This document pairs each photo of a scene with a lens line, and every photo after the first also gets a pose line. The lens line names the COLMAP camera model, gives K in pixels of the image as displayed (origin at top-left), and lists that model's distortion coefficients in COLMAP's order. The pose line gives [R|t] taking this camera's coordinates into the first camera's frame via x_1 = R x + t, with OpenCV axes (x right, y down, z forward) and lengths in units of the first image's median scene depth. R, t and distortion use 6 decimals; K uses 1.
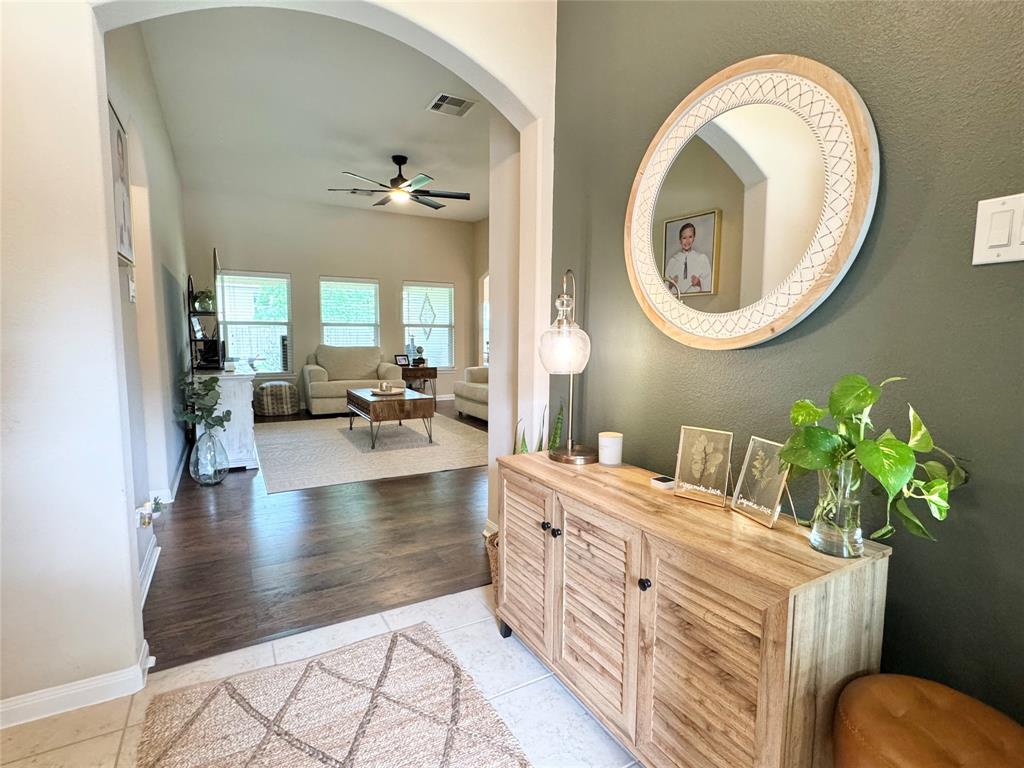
lens RADIAL K [[503.7, 0, 510.4], [0, 503.7, 382.5], [0, 0, 1]] dist [-0.000616, -0.002077]
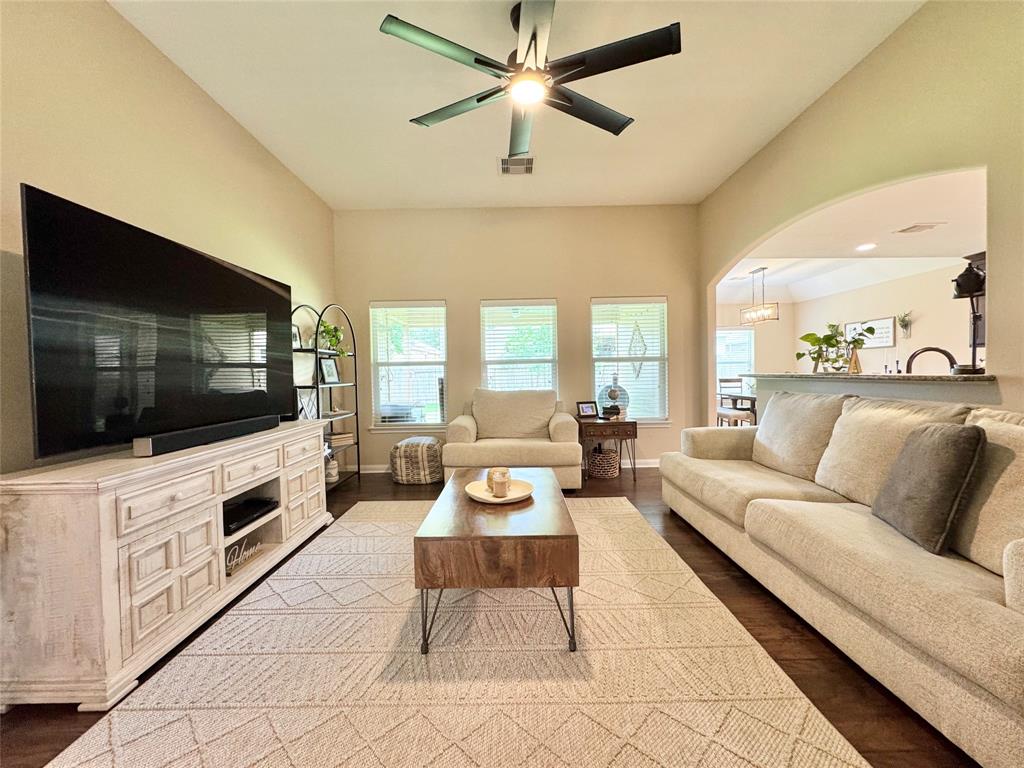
lens RADIAL K [[410.9, 0, 510.8], [0, 410.9, 383.1], [0, 0, 1]] dist [-0.003080, 0.000216]
pose [[0.871838, -0.013389, -0.489611, -0.033273], [-0.021311, 0.997643, -0.065230, -0.049751], [0.489331, 0.067304, 0.869497, 0.541850]]
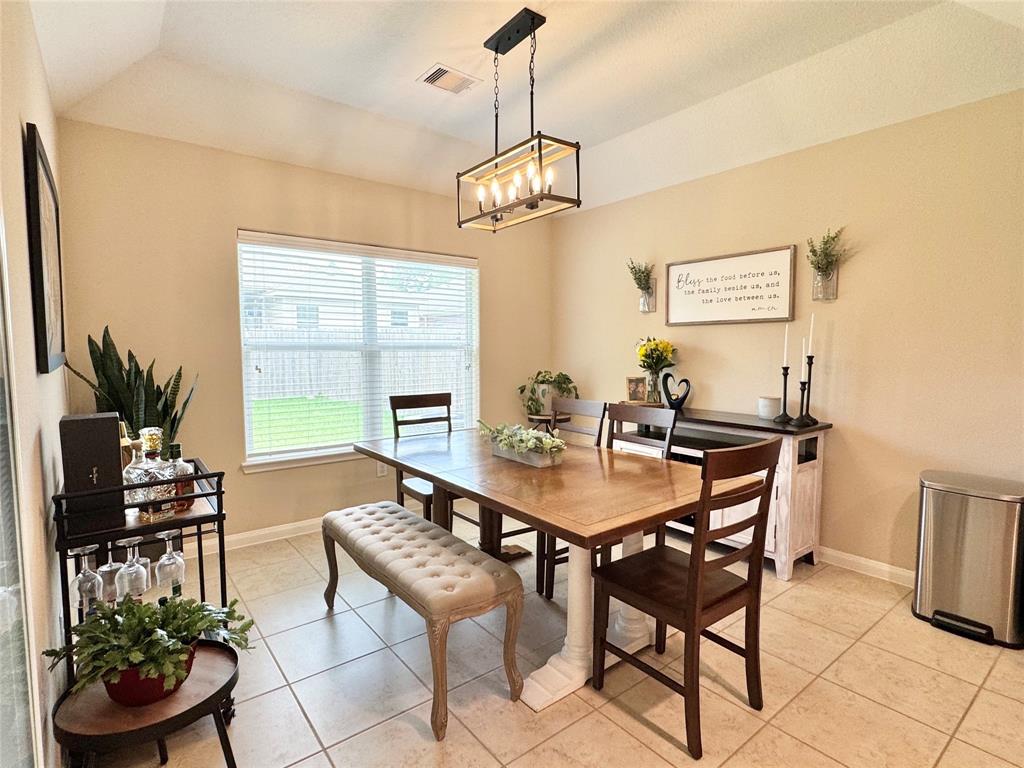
lens RADIAL K [[503.7, 0, 512.1], [0, 503.7, 384.7], [0, 0, 1]] dist [-0.000616, -0.002077]
pose [[0.989929, -0.002300, 0.141547, -0.047342], [0.006440, 0.999564, -0.028799, -0.140632], [-0.141419, 0.029421, 0.989513, 1.351714]]
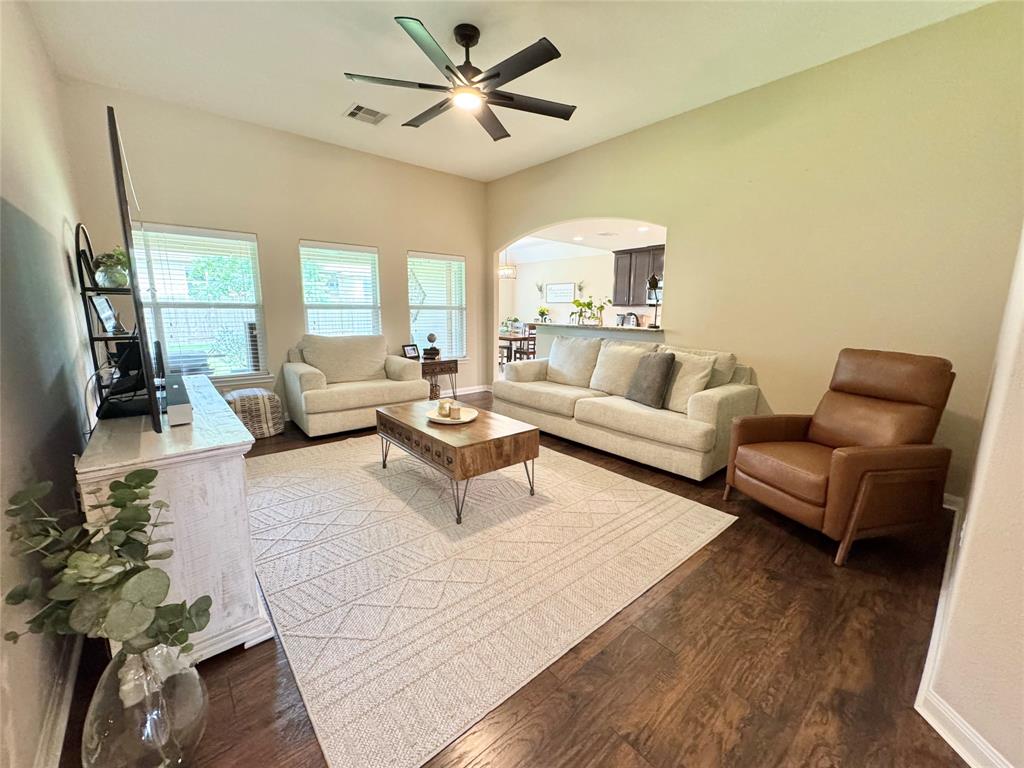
lens RADIAL K [[410.9, 0, 514.4], [0, 410.9, 383.7], [0, 0, 1]] dist [-0.003080, 0.000216]
pose [[0.980369, -0.033782, 0.194257, -0.221105], [0.017193, 0.996107, 0.086454, -0.056379], [-0.196422, -0.081417, 0.977133, 0.386254]]
